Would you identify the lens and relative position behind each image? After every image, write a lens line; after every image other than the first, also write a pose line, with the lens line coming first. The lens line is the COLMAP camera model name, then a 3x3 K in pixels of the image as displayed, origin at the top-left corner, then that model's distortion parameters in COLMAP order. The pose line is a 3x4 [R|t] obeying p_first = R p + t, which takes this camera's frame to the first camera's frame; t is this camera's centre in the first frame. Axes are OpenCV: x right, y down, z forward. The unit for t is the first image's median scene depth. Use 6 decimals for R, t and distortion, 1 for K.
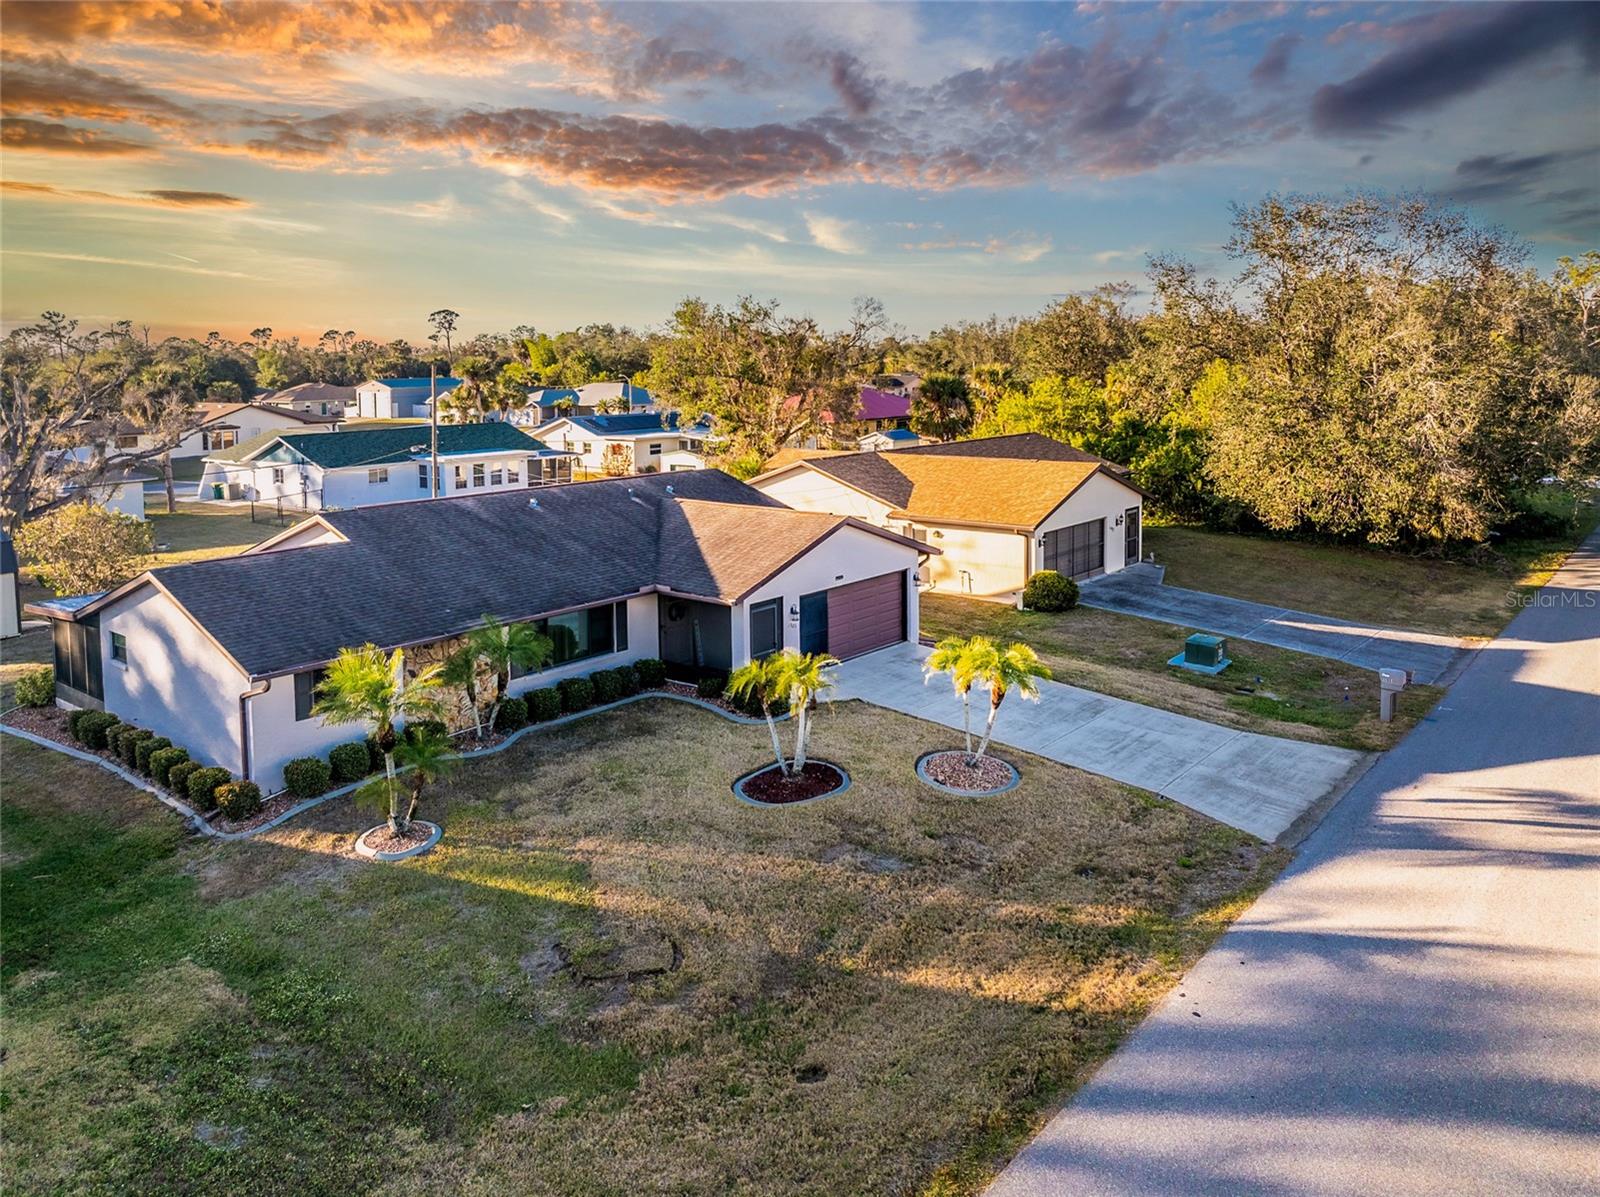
lens RADIAL K [[1149.4, 0, 791.5], [0, 1149.4, 597.5], [0, 0, 1]] dist [-0.018287, -0.005943]
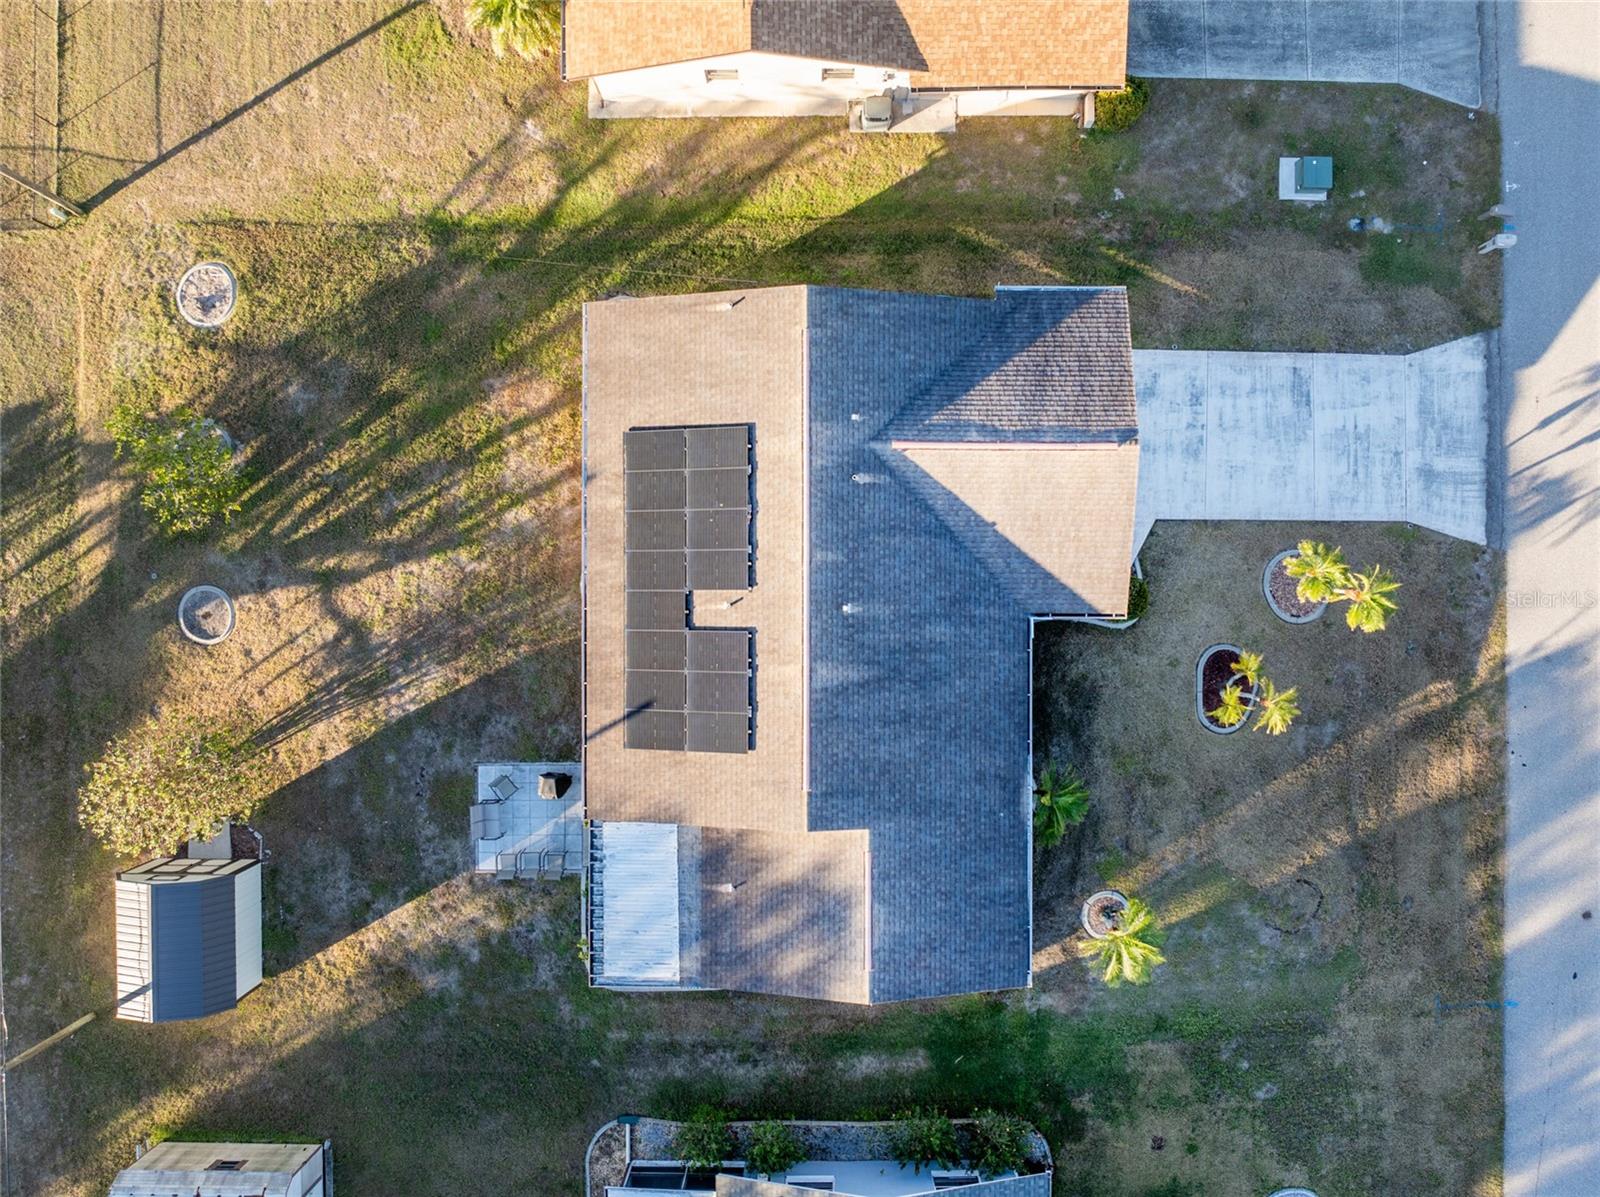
lens RADIAL K [[1149.4, 0, 803.4], [0, 1149.4, 595.8], [0, 0, 1]] dist [-0.018287, -0.005943]
pose [[0.765169, -0.643768, 0.008876, -0.477665], [0.132024, 0.170385, 0.976493, -1.866424], [-0.630147, -0.746011, 0.215366, 1.530465]]
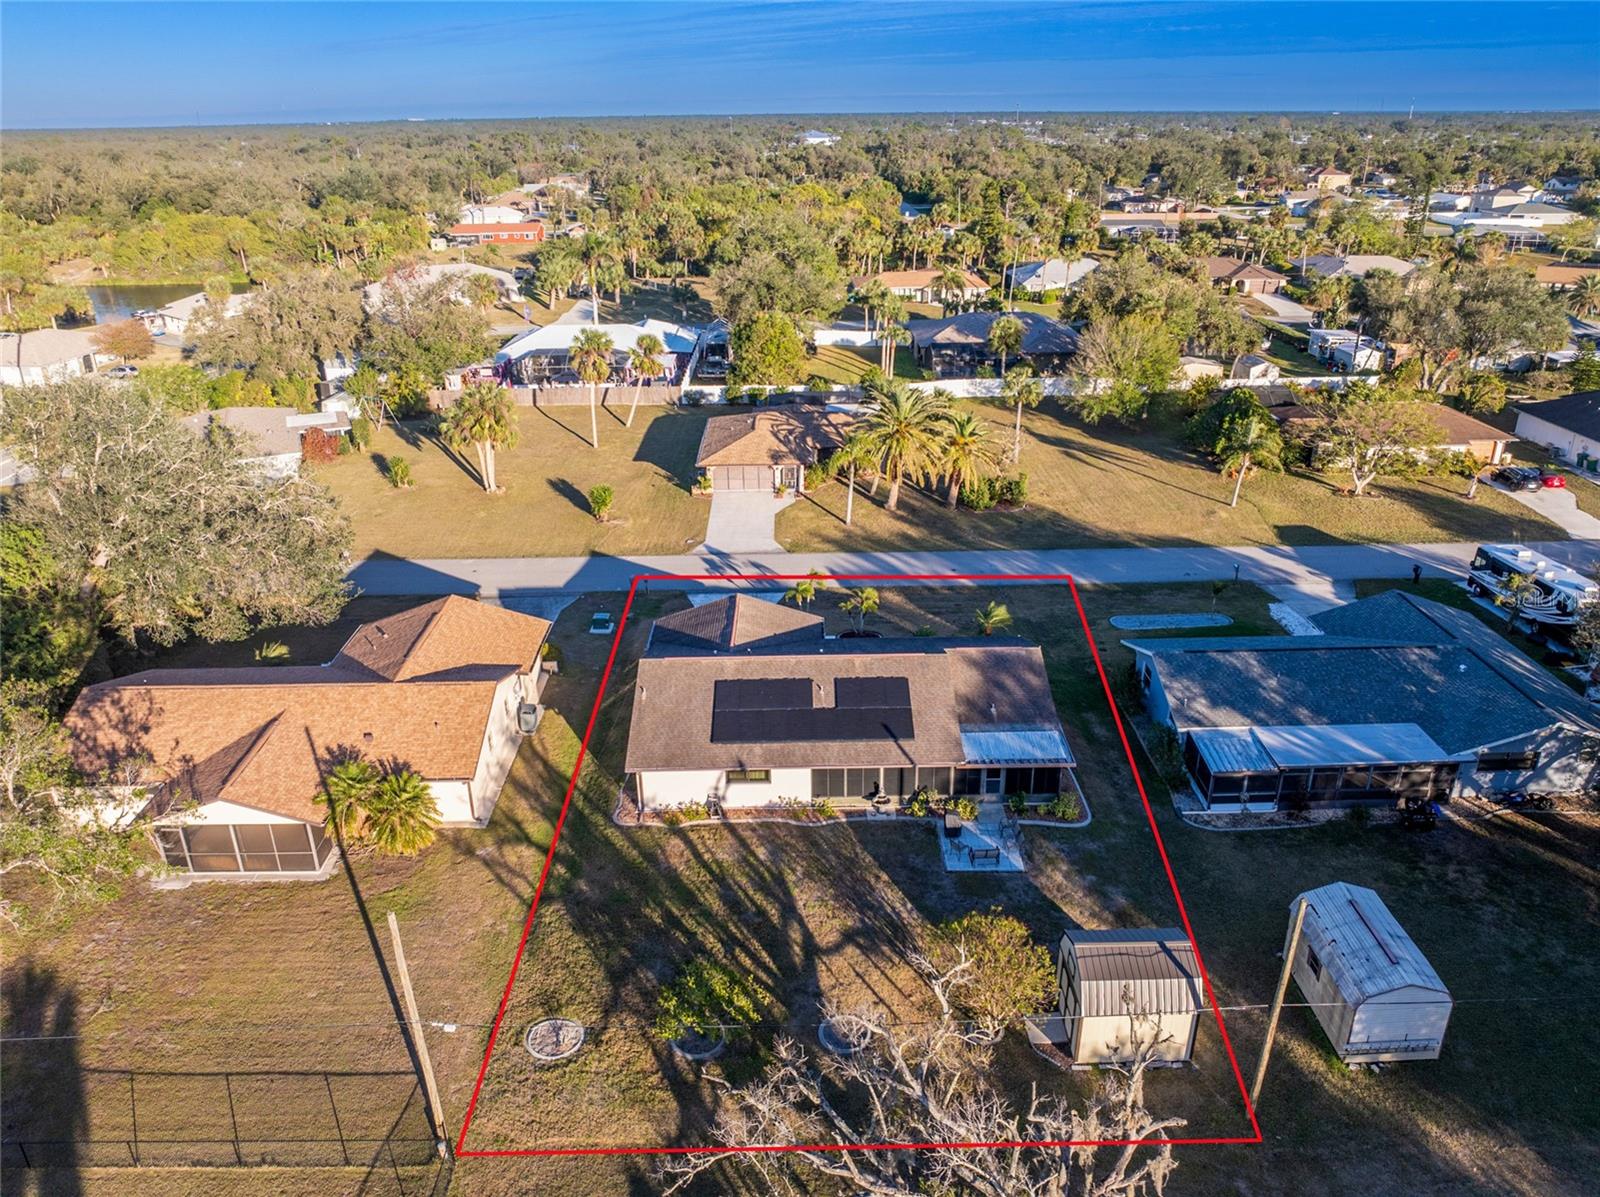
lens RADIAL K [[1149.4, 0, 802.3], [0, 1149.4, 585.6], [0, 0, 1]] dist [-0.018287, -0.005943]
pose [[-0.651724, -0.280678, 0.704610, -2.575627], [0.173568, 0.849160, 0.498799, -1.907726], [-0.738329, 0.447377, -0.504701, 3.411296]]
